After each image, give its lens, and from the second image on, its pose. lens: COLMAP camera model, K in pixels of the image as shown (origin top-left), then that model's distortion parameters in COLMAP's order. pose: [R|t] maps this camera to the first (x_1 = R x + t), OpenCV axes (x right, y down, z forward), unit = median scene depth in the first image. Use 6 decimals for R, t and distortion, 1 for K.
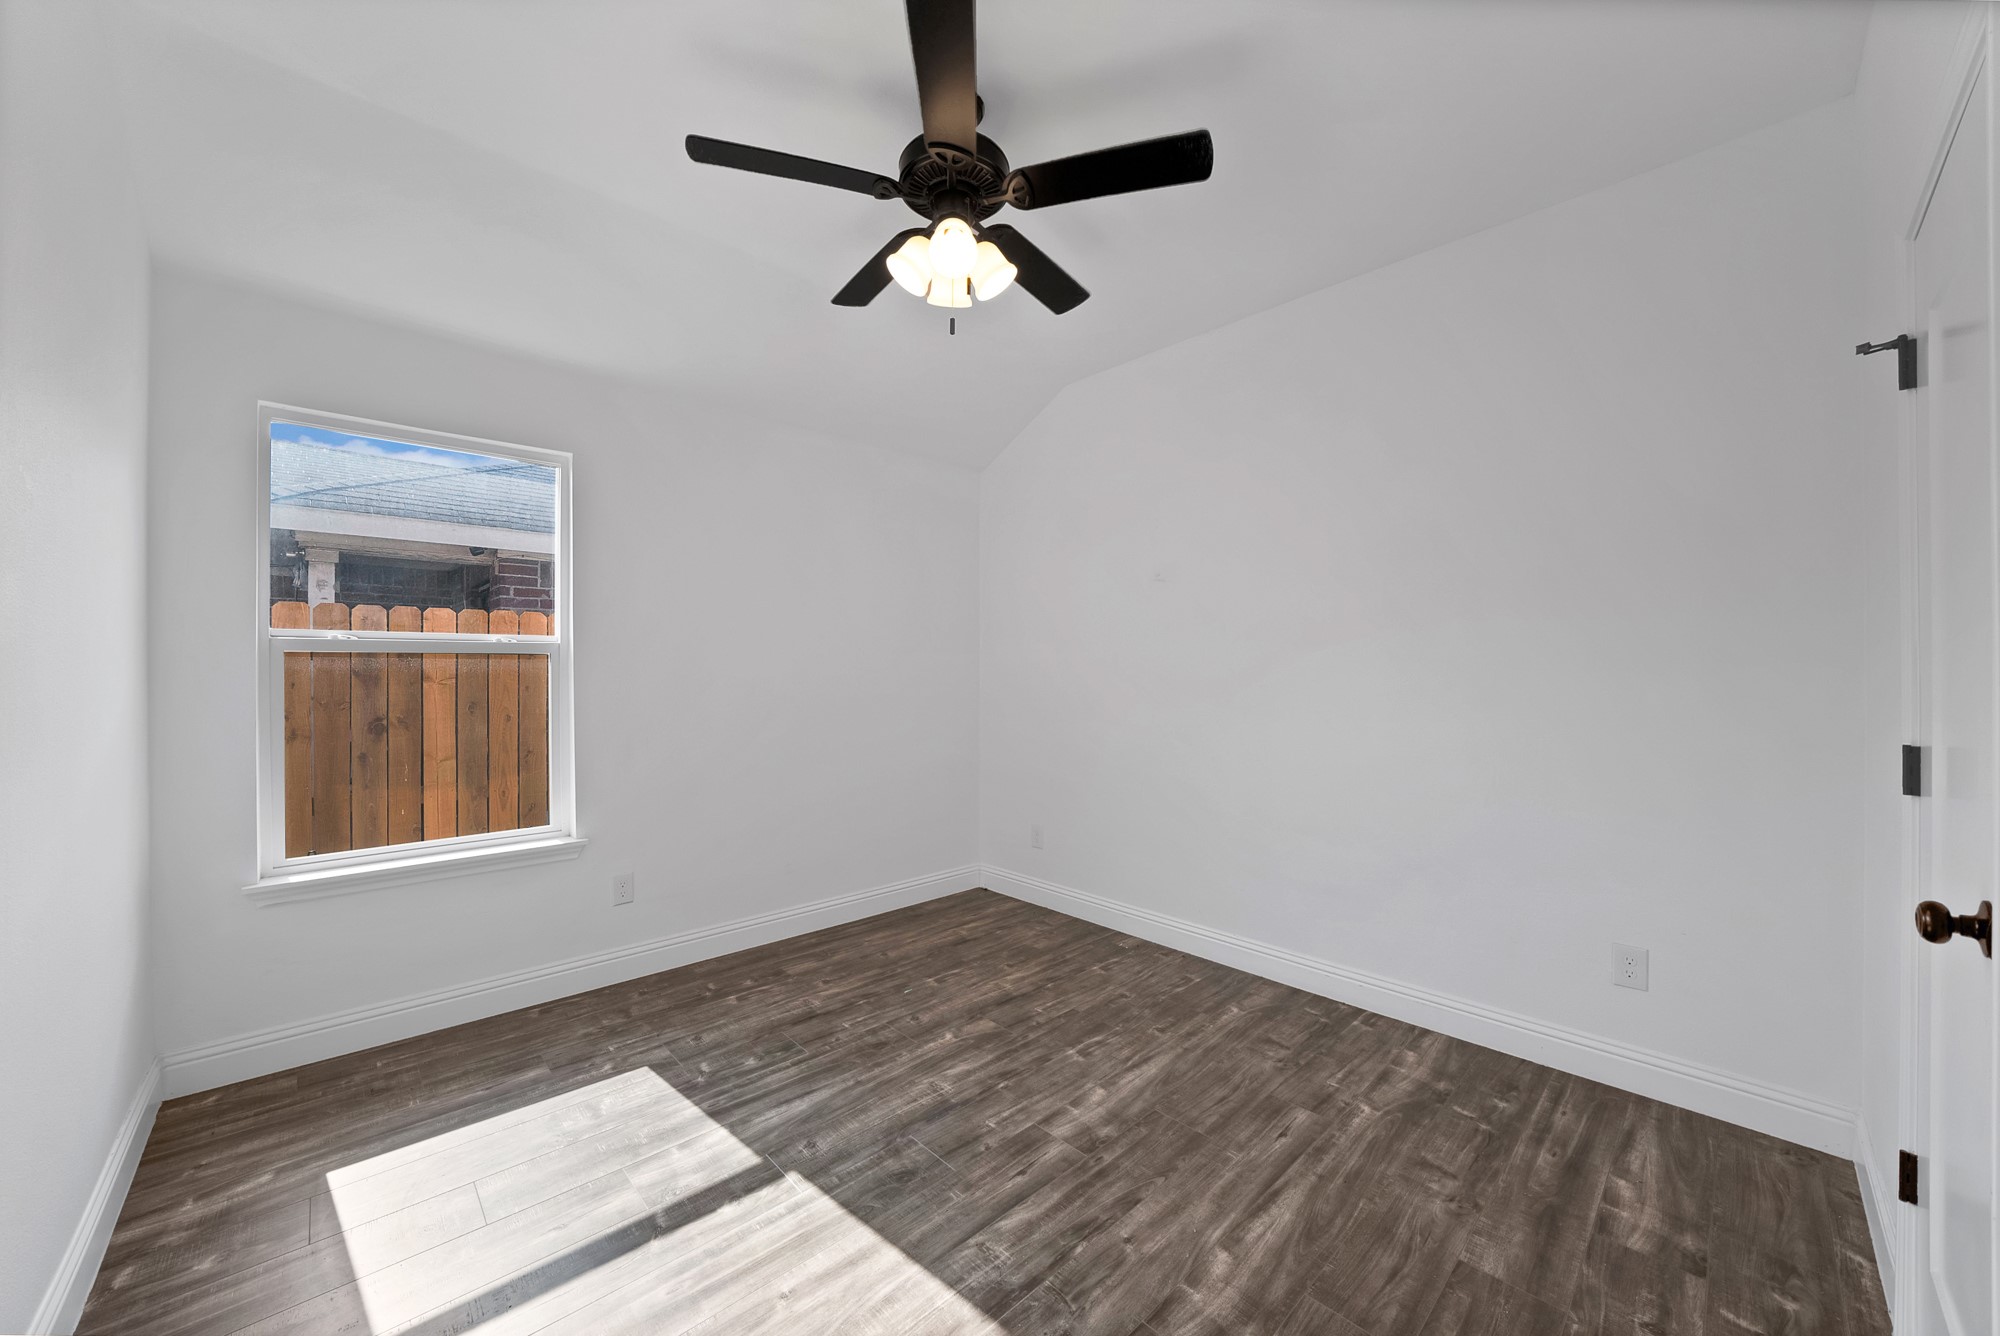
lens RADIAL K [[719.2, 0, 1000.8], [0, 719.2, 674.9], [0, 0, 1]] dist [-0.017728, 0.000527]
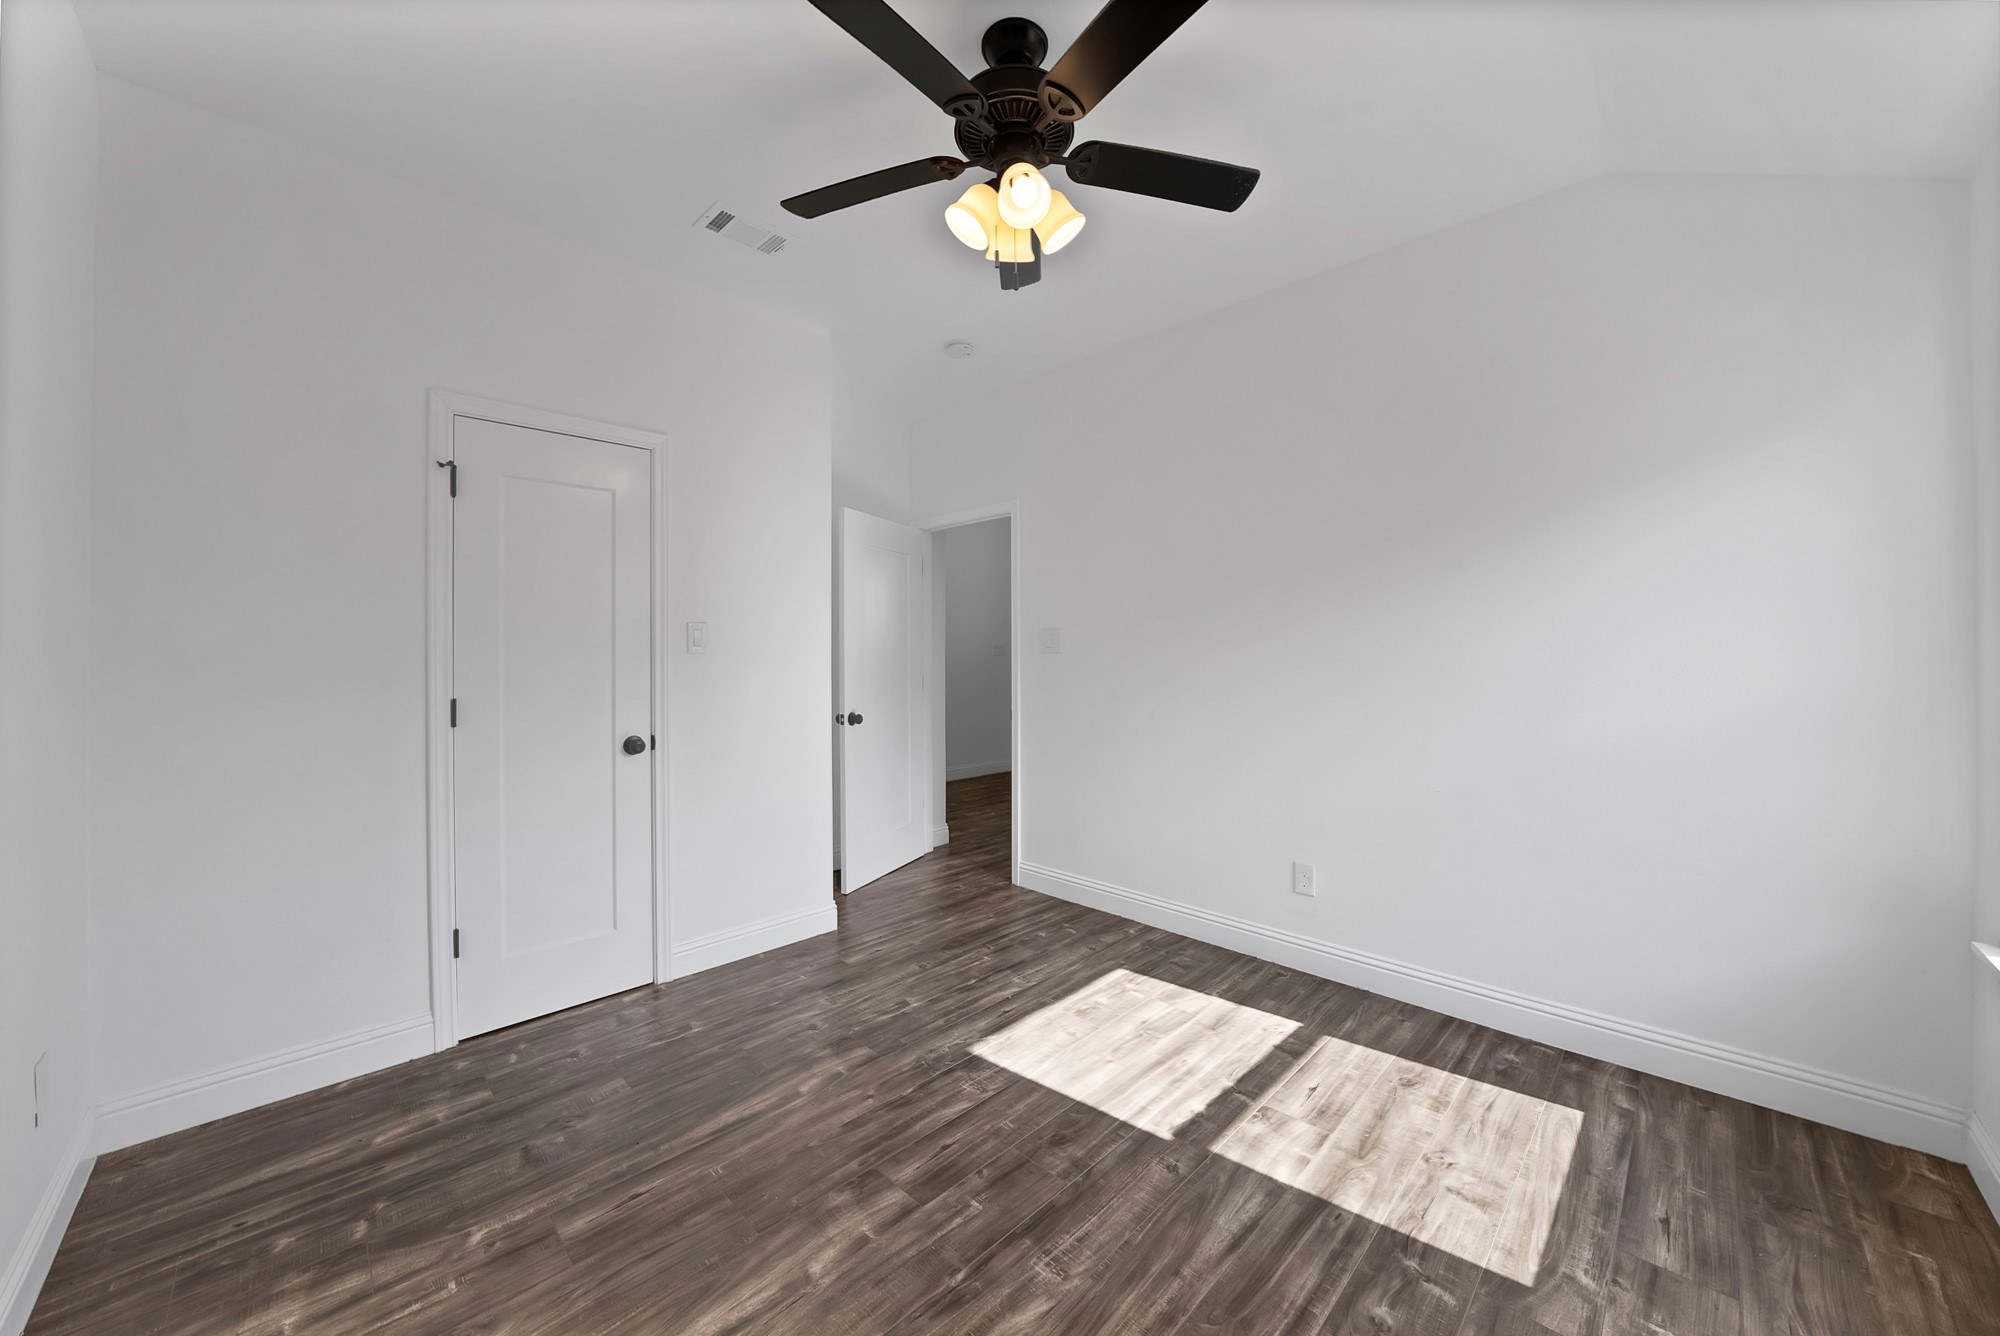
lens RADIAL K [[719.2, 0, 1000.8], [0, 719.2, 674.9], [0, 0, 1]] dist [-0.017728, 0.000527]
pose [[-0.999804, 0.002837, -0.019587, -0.030336], [0.002285, 0.999602, 0.028119, -0.004047], [0.019659, 0.028068, -0.999413, 1.953371]]
